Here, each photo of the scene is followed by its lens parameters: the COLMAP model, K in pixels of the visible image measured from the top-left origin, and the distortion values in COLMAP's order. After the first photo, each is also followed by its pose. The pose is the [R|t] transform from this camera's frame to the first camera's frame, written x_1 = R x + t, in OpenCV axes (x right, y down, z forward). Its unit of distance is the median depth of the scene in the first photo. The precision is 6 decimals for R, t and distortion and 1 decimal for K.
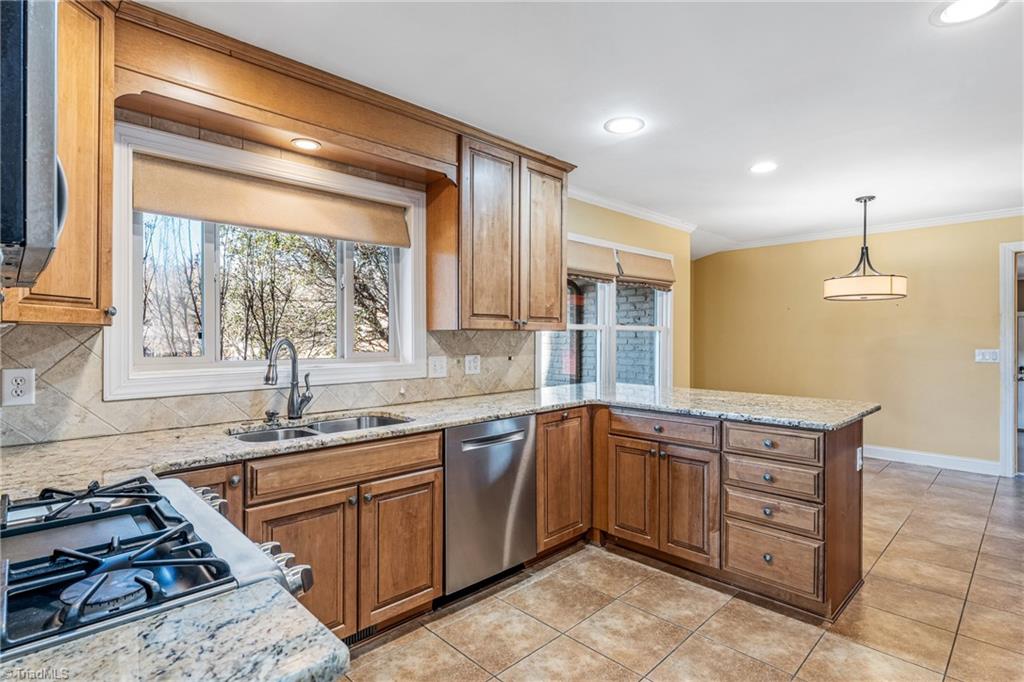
lens RADIAL K [[517.5, 0, 513.9], [0, 517.5, 338.0], [0, 0, 1]] dist [-0.002276, -0.000445]
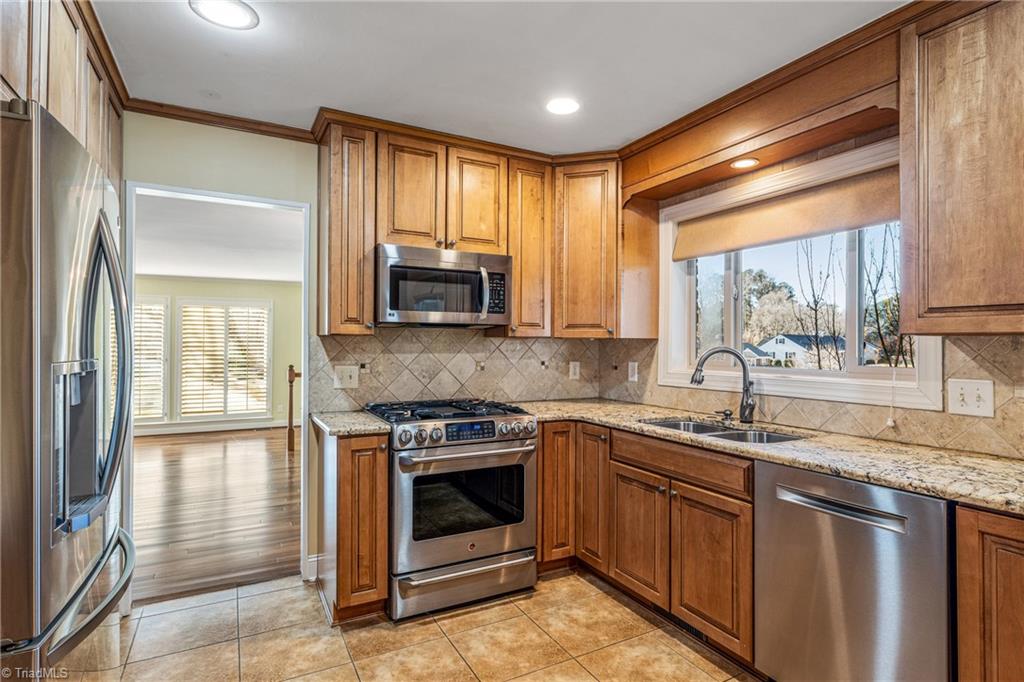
lens RADIAL K [[517.5, 0, 513.9], [0, 517.5, 338.0], [0, 0, 1]] dist [-0.002276, -0.000445]
pose [[-0.274651, -0.012112, -0.961468, 0.743228], [-0.007697, 0.999916, -0.010397, -0.003531], [0.961513, 0.004545, -0.274721, 0.845974]]
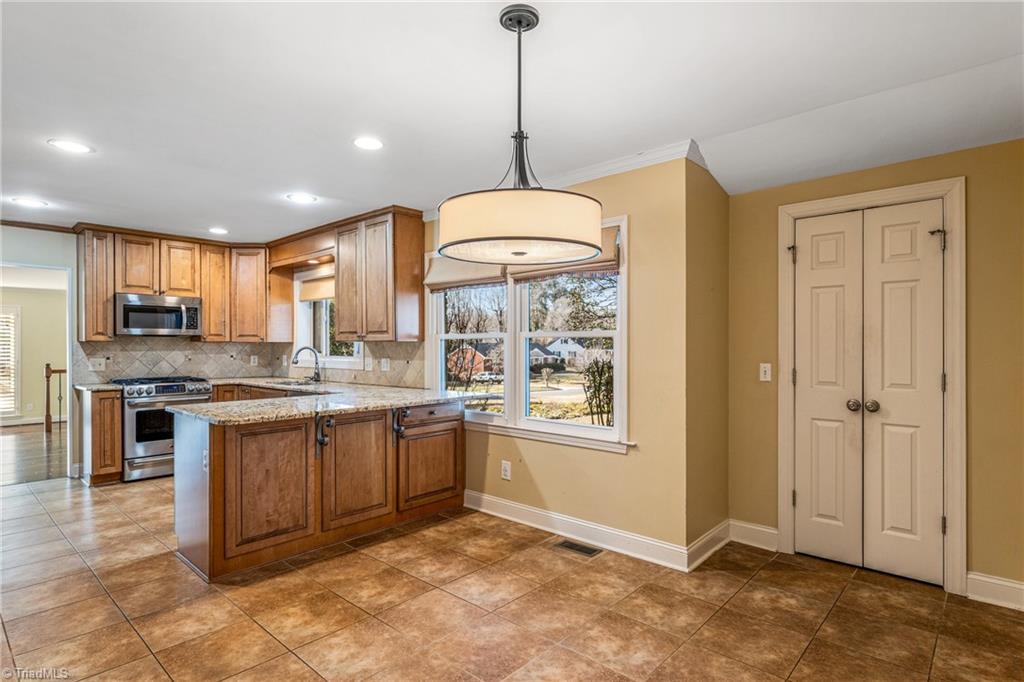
lens RADIAL K [[529.5, 0, 494.9], [0, 529.5, 345.2], [0, 0, 1]] dist [-0.000297, -0.000060]
pose [[0.041598, 0.000154, -0.999134, 1.972770], [-0.001759, 0.999998, 0.000081, -0.006291], [0.999133, 0.001754, 0.041598, 1.710530]]
